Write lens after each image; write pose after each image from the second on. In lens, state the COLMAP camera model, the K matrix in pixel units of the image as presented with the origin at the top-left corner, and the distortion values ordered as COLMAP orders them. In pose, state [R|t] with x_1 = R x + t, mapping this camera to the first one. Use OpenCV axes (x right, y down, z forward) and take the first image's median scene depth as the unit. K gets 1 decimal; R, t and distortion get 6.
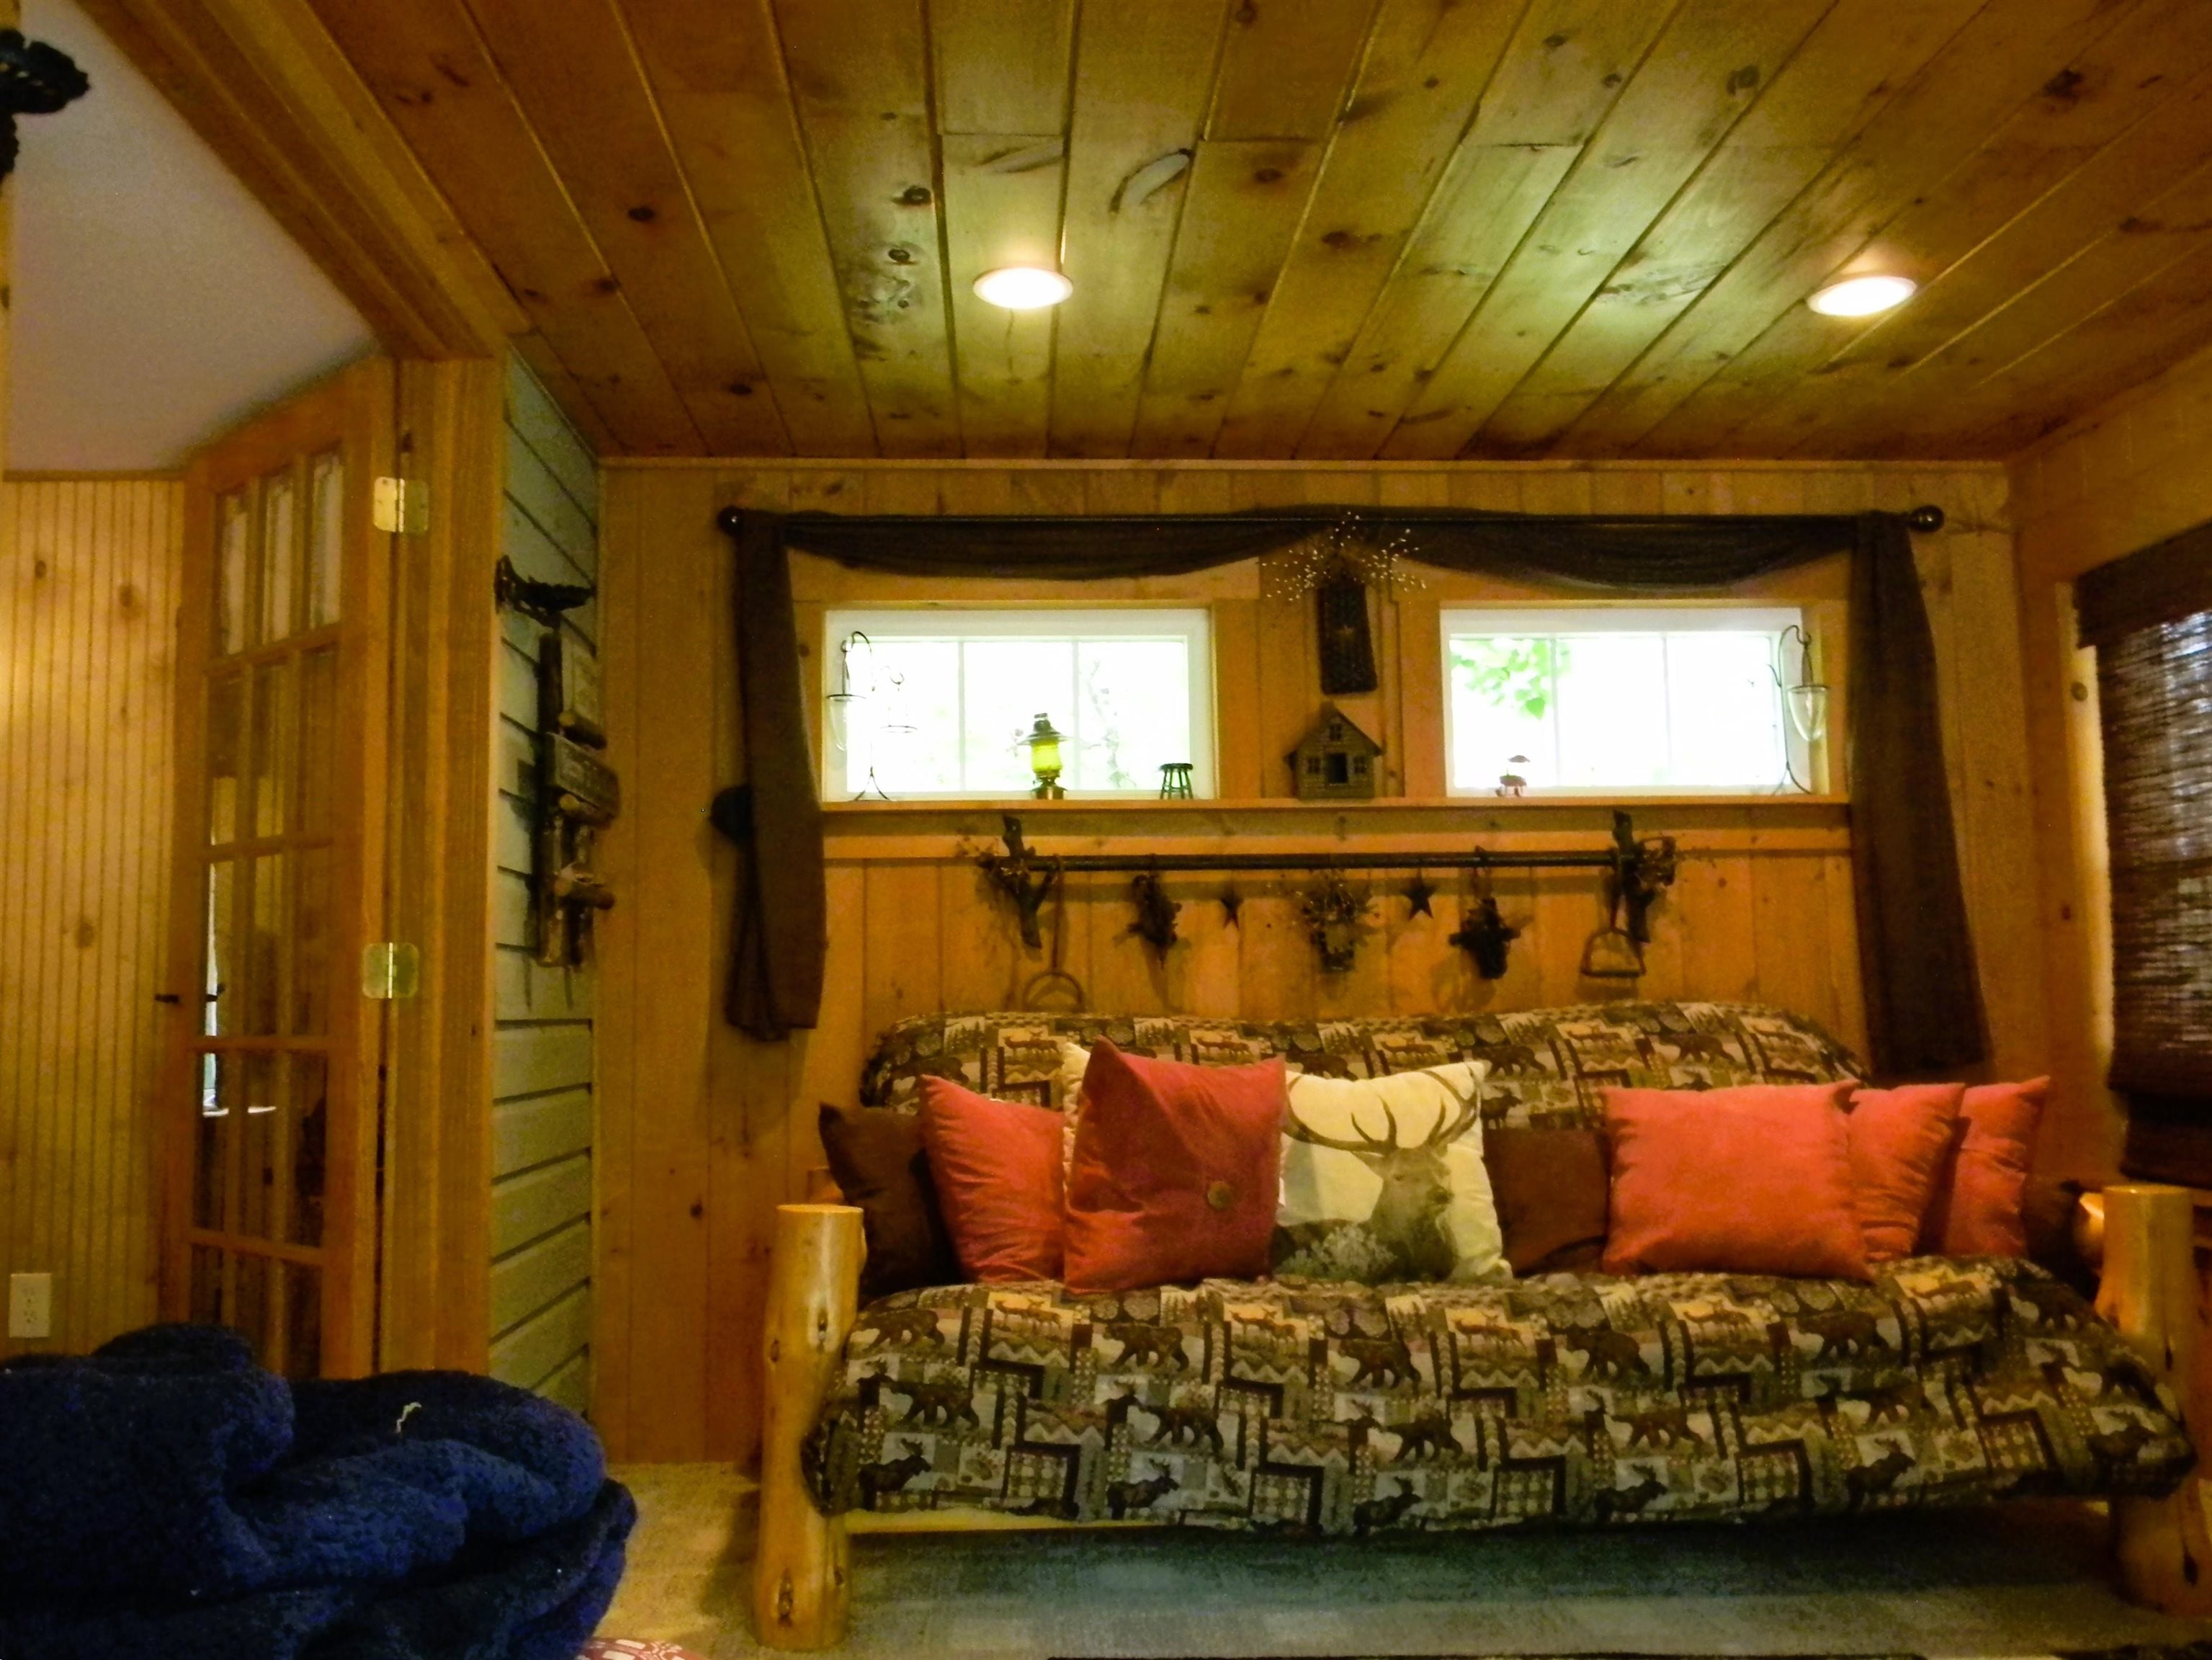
lens RADIAL K [[1900.4, 0, 1071.9], [0, 1900.4, 825.3], [0, 0, 1]] dist [0.020706, -0.014208]
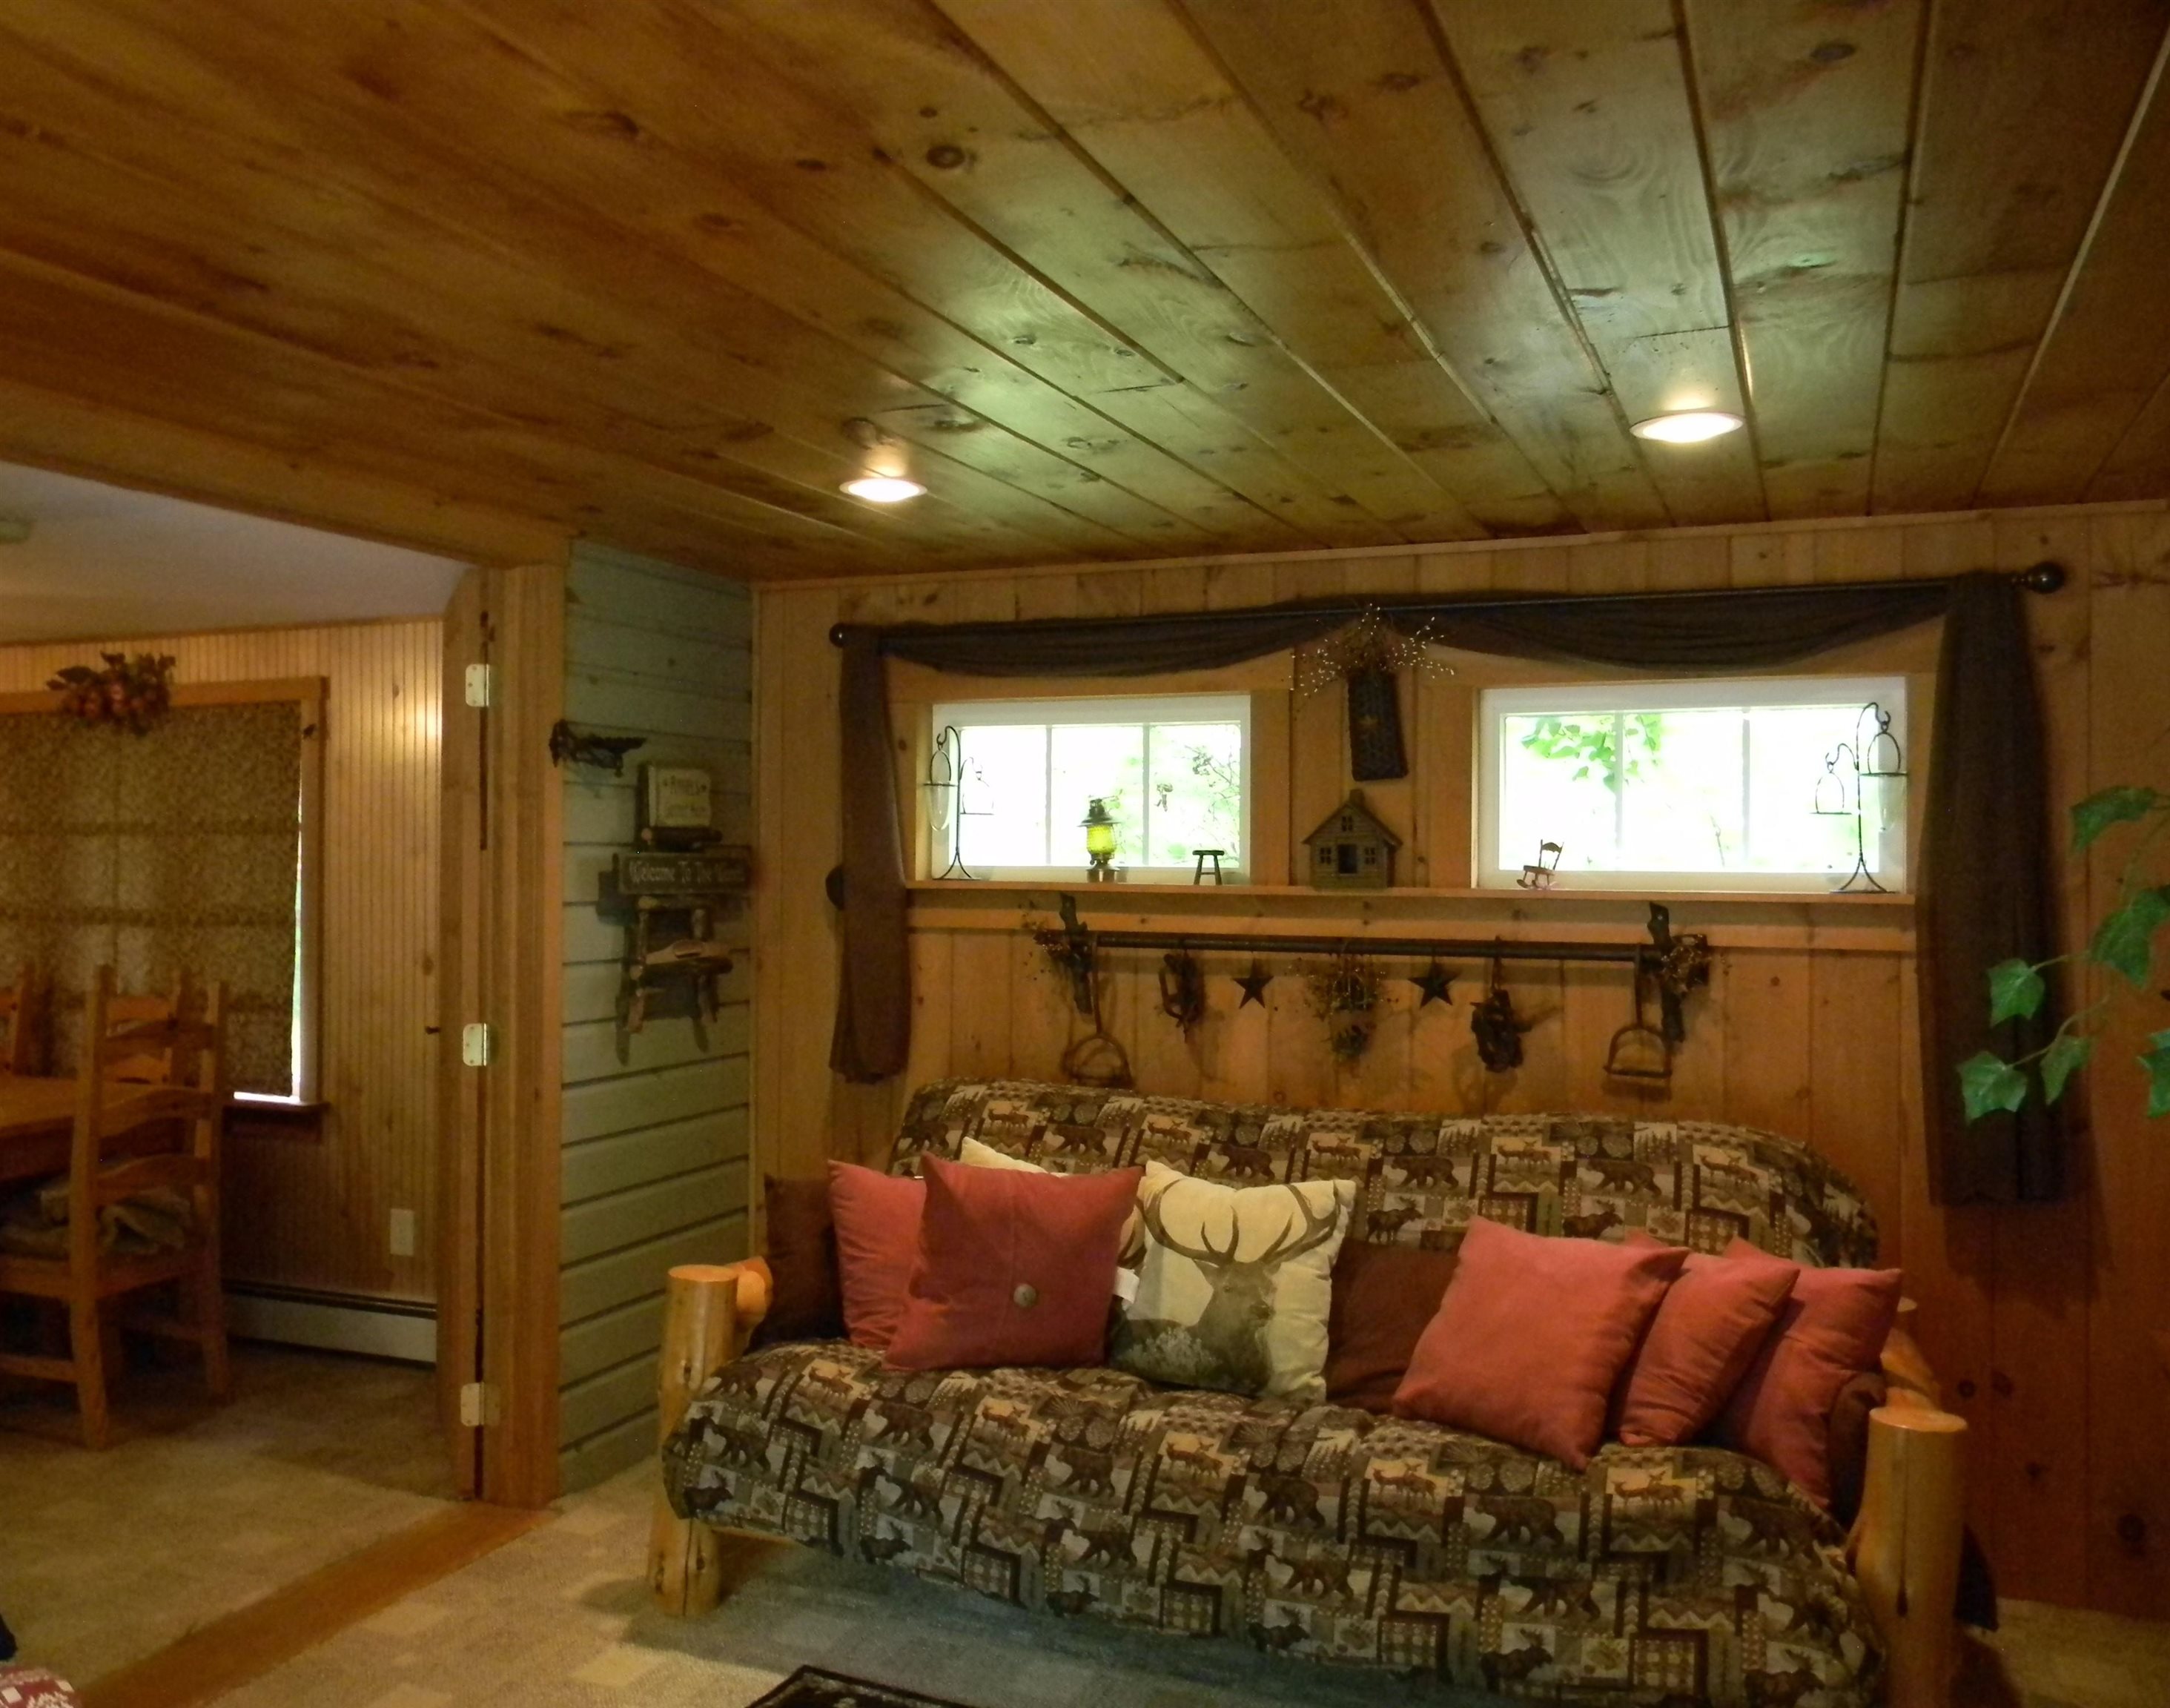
lens RADIAL K [[1846.5, 0, 990.7], [0, 1846.5, 848.8], [0, 0, 1]] dist [0.016282, -0.005930]
pose [[0.895010, 0.018023, -0.445682, 0.454305], [0.023957, 0.995799, 0.088379, -0.141778], [0.445402, -0.089778, 0.890818, 0.022624]]
